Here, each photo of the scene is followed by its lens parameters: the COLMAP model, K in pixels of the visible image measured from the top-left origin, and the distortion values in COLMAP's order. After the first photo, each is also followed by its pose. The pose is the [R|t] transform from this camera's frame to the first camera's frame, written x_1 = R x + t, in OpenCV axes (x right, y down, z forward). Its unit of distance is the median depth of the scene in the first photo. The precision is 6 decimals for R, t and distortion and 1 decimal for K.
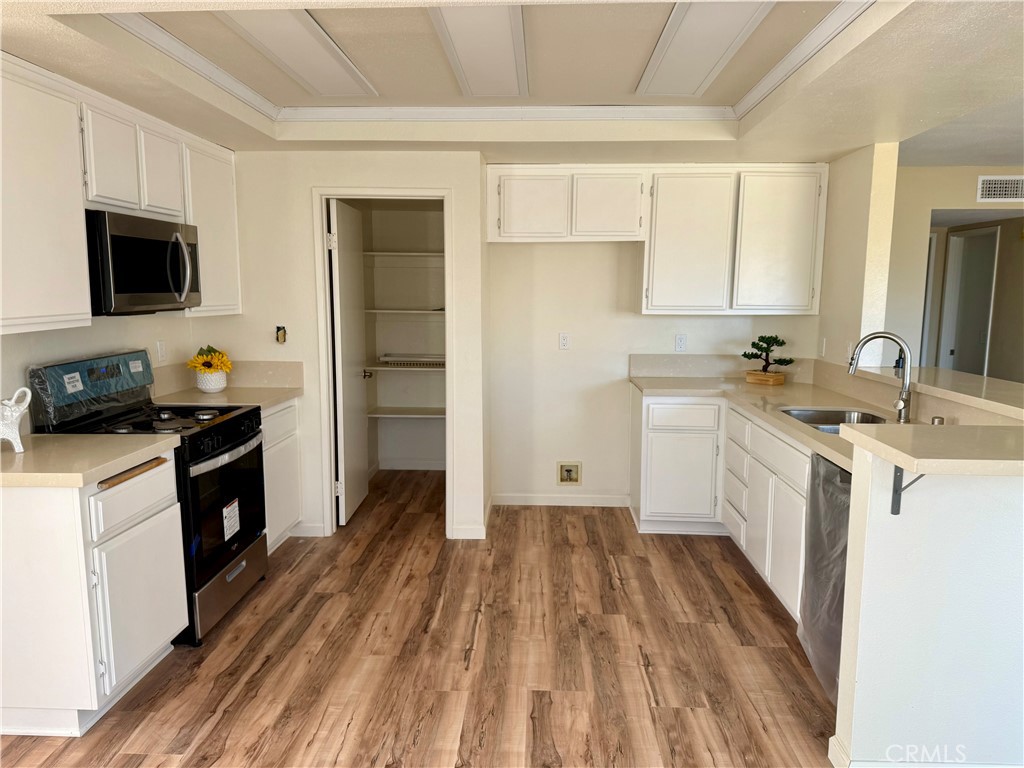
lens RADIAL K [[725.4, 0, 509.0], [0, 725.4, 387.4], [0, 0, 1]] dist [0.193581, -0.354899]
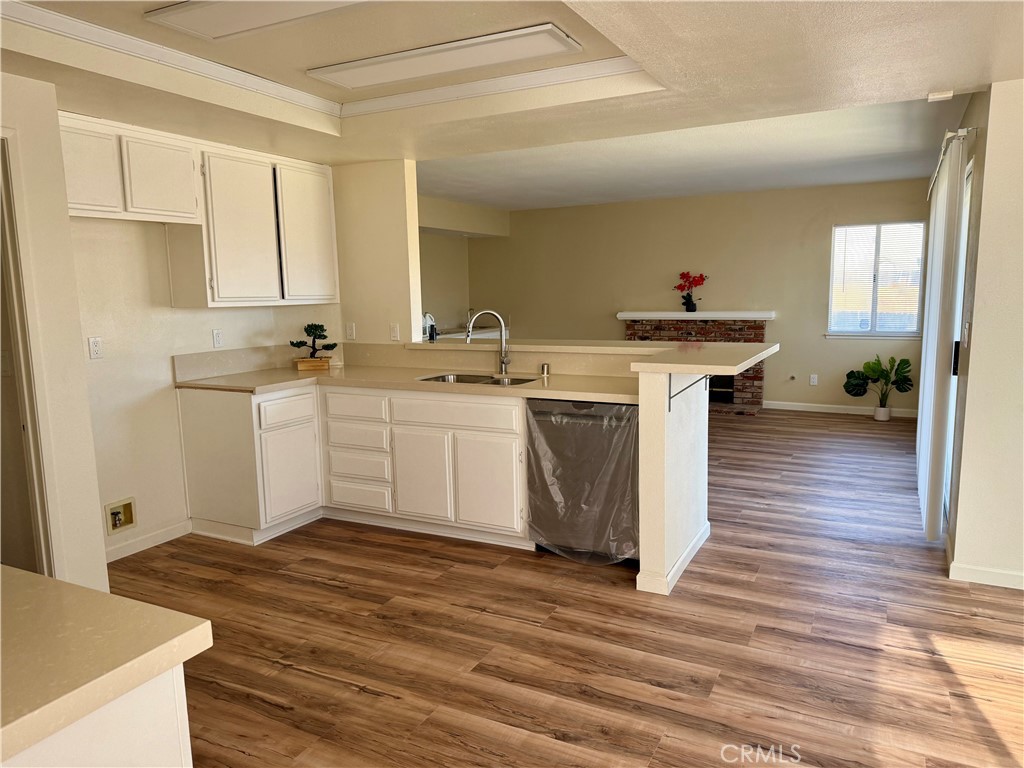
lens RADIAL K [[725.4, 0, 509.0], [0, 725.4, 387.4], [0, 0, 1]] dist [0.193581, -0.354899]
pose [[0.413941, -0.137979, 0.899786, -0.585439], [0.140651, 0.986270, 0.086536, -0.037516], [-0.899372, 0.090735, 0.427665, 0.357203]]
